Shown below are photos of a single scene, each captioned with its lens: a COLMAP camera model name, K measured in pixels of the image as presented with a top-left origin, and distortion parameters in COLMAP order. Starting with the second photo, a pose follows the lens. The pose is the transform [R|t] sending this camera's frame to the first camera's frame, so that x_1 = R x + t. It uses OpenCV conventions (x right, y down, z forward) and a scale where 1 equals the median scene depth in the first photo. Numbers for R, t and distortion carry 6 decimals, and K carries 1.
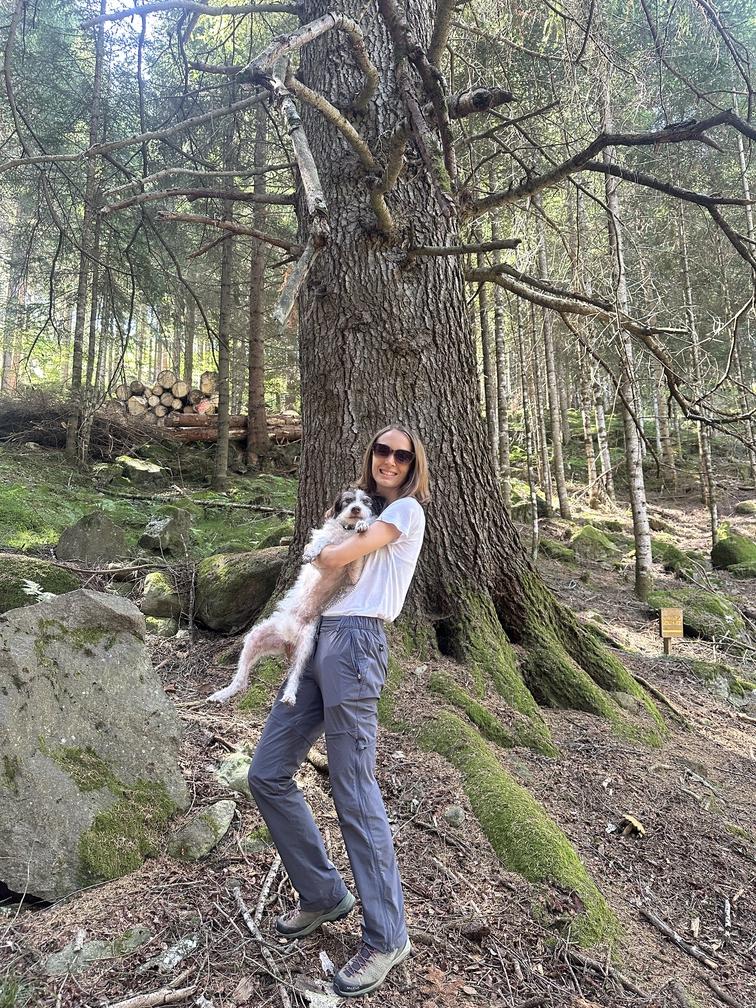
lens RADIAL K [[691.7, 0, 375.0], [0, 691.7, 505.6], [0, 0, 1]] dist [0.173804, -0.332727]
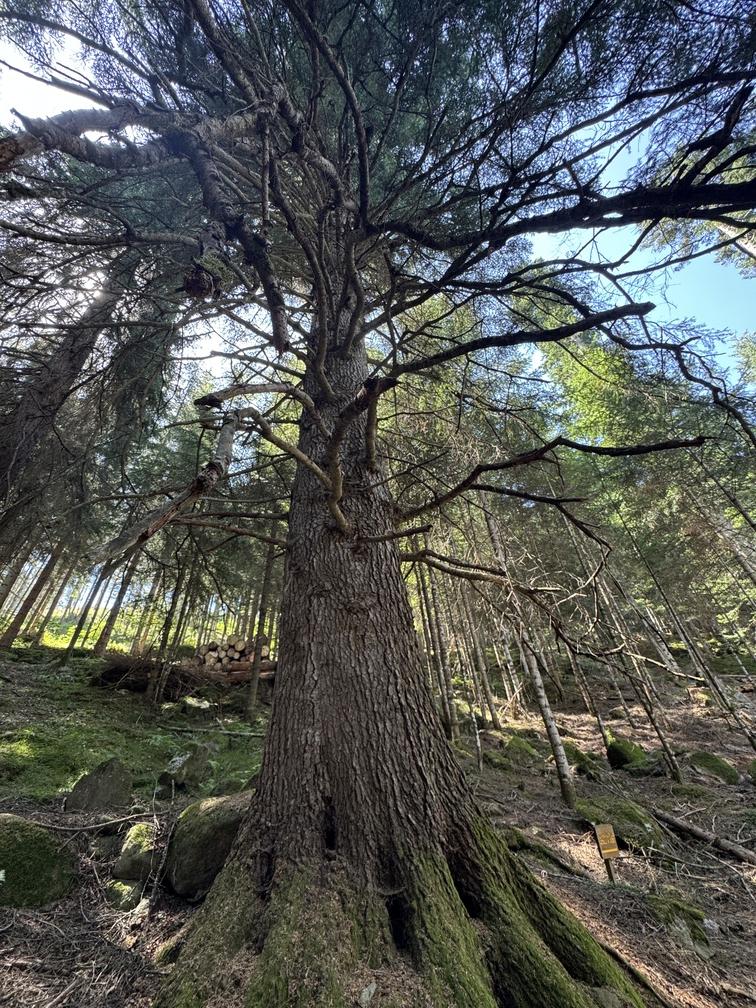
lens RADIAL K [[394.9, 0, 379.7], [0, 394.9, 508.1], [0, 0, 1]] dist [-0.000908, -0.000020]
pose [[0.998851, -0.034409, 0.033370, 0.066854], [0.045994, 0.884003, -0.465213, -0.043514], [-0.013492, 0.466213, 0.884569, 0.254335]]
